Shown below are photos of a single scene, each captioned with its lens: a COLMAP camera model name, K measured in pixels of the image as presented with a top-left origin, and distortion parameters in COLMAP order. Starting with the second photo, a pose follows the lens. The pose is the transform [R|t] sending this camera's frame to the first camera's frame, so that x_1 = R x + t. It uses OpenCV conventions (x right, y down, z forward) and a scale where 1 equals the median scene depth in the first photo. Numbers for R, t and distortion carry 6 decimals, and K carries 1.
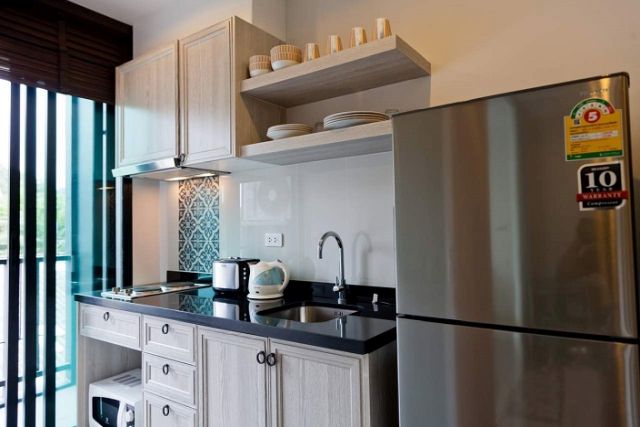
lens RADIAL K [[425.9, 0, 320.0], [0, 425.9, 213.5], [0, 0, 1]] dist [0.006720, 0.000481]
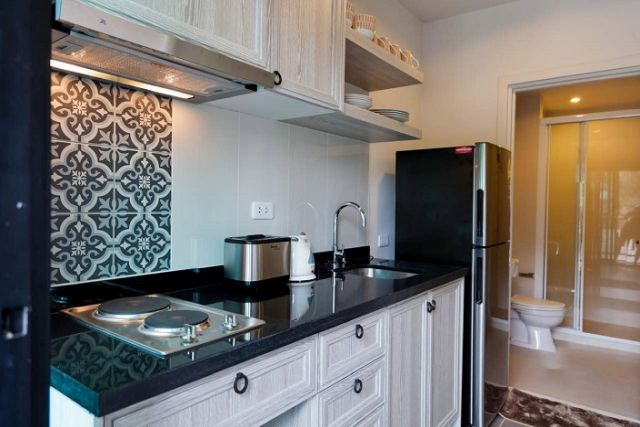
lens RADIAL K [[425.9, 0, 320.0], [0, 425.9, 213.5], [0, 0, 1]] dist [0.006720, 0.000481]
pose [[0.022876, -0.004024, 0.999730, -0.997833], [-0.051021, 0.998684, 0.005187, 0.064254], [-0.998436, -0.051126, 0.022640, 0.970616]]
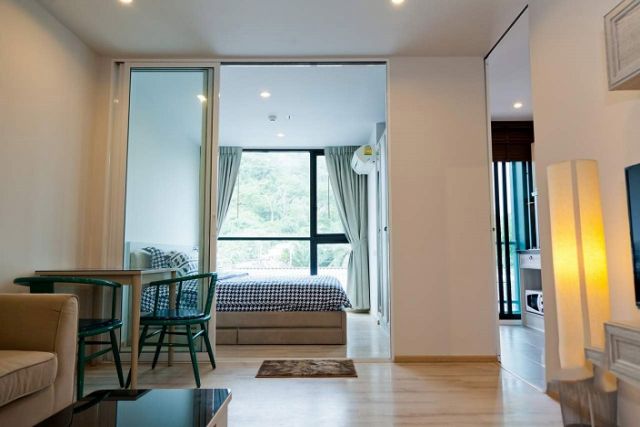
lens RADIAL K [[439.0, 0, 320.0], [0, 439.0, 213.5], [0, 0, 1]] dist [0.028960, 0.000587]
pose [[0.582773, -0.060573, -0.810374, 0.804669], [0.020770, 0.998003, -0.059661, 0.128852], [0.812369, 0.017937, 0.582867, -1.352322]]
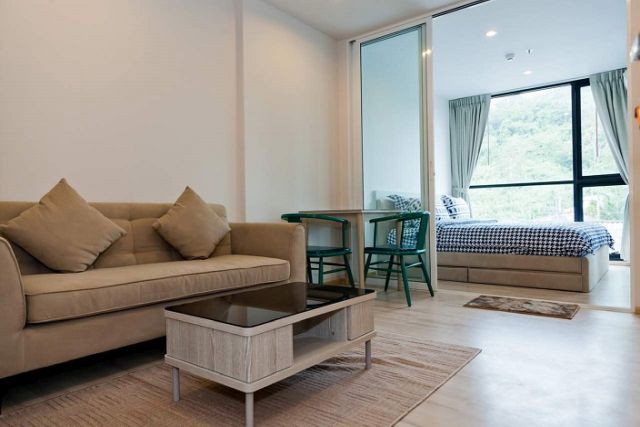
lens RADIAL K [[425.9, 0, 320.0], [0, 425.9, 213.5], [0, 0, 1]] dist [0.006720, 0.000481]
pose [[-0.032023, 0.019264, -0.999301, 1.016100], [0.051632, 0.998511, 0.017595, 0.189118], [0.998153, -0.051032, -0.032970, -1.107766]]
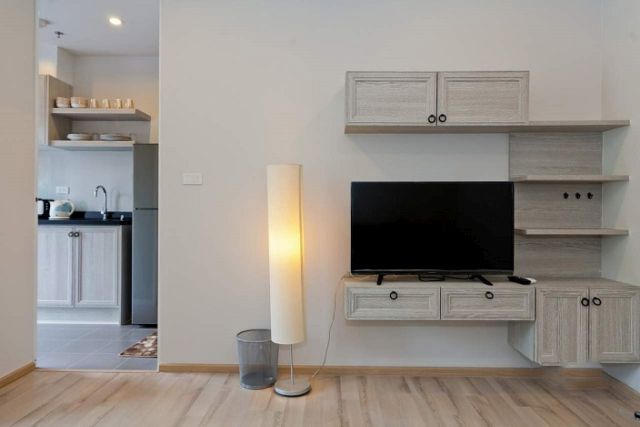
lens RADIAL K [[425.9, 0, 320.0], [0, 425.9, 213.5], [0, 0, 1]] dist [0.006720, 0.000481]
pose [[0.831233, 0.018796, 0.555606, -0.231980], [-0.039620, 0.998890, 0.025483, 0.078718], [-0.554510, -0.043195, 0.831055, -1.321346]]
